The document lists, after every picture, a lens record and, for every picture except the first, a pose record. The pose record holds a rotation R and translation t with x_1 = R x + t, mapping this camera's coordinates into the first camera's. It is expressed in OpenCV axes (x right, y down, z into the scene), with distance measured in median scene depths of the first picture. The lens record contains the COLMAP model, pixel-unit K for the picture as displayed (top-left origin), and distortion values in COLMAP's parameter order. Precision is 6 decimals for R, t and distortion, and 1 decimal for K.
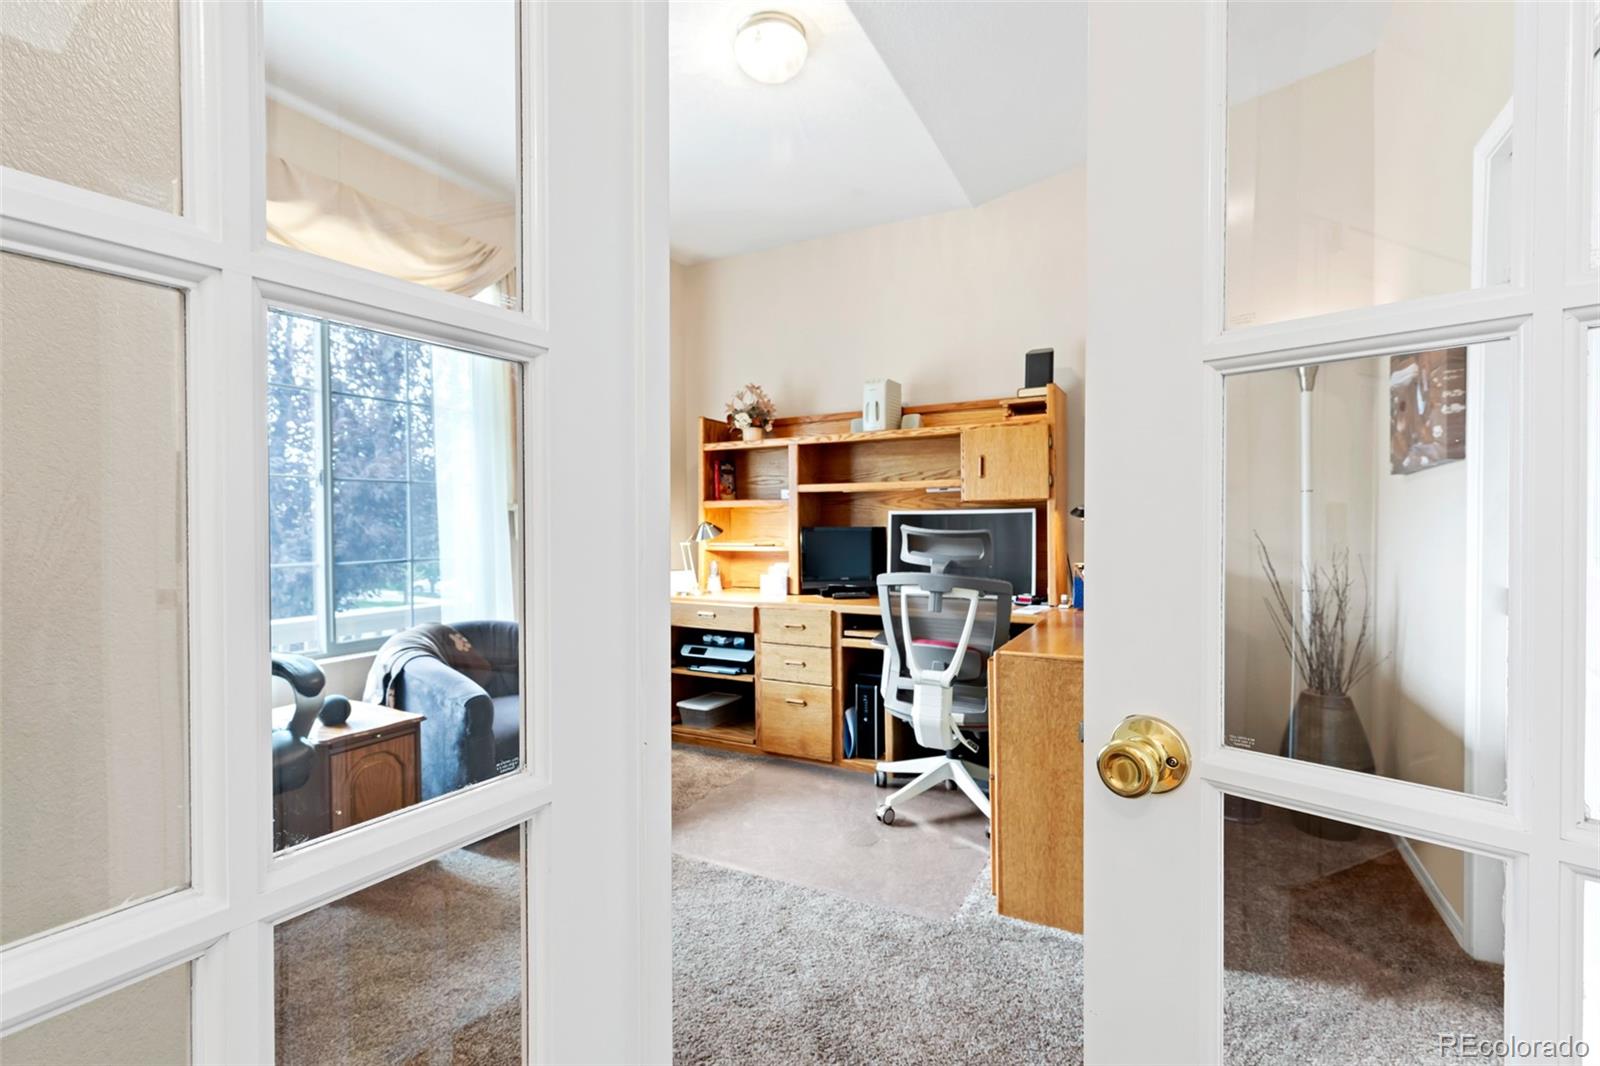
lens RADIAL K [[737.8, 0, 795.5], [0, 737.8, 532.6], [0, 0, 1]] dist [0.003330, 0.000423]
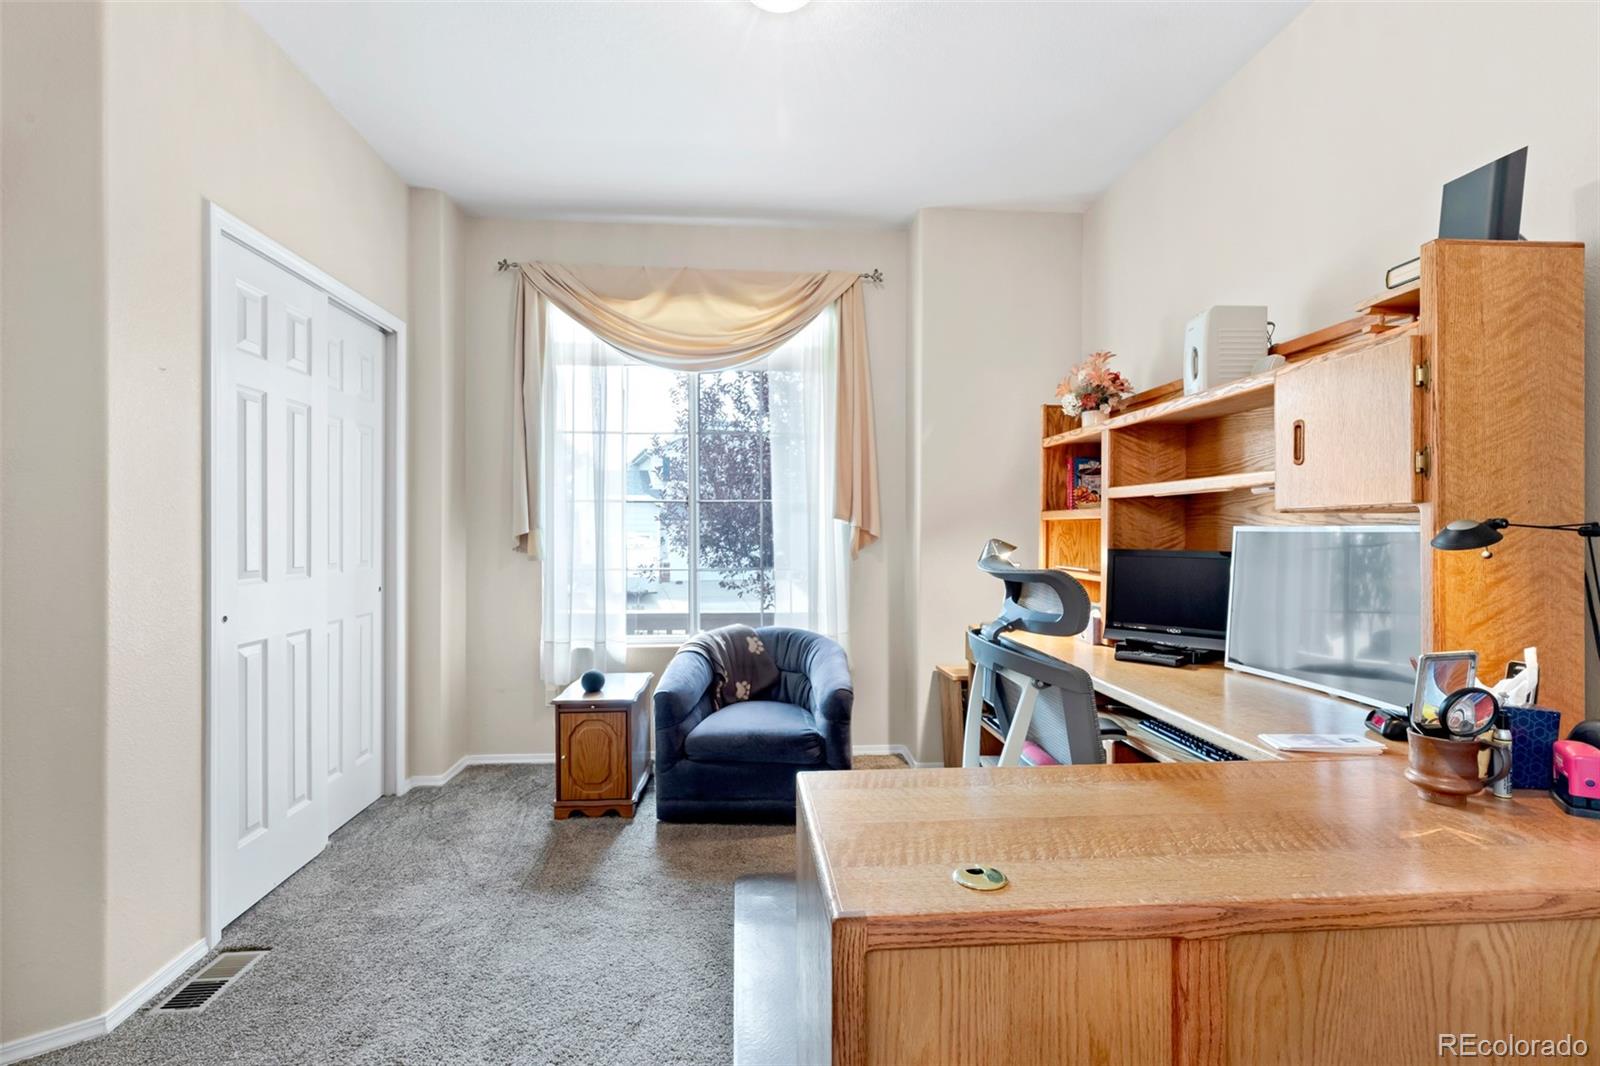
lens RADIAL K [[737.8, 0, 797.2], [0, 737.8, 529.4], [0, 0, 1]] dist [0.003330, 0.000423]
pose [[0.549827, 0.005889, -0.835258, 0.449189], [-0.010420, 0.999946, 0.000191, -0.023277], [0.835214, 0.008598, 0.549858, 0.389064]]
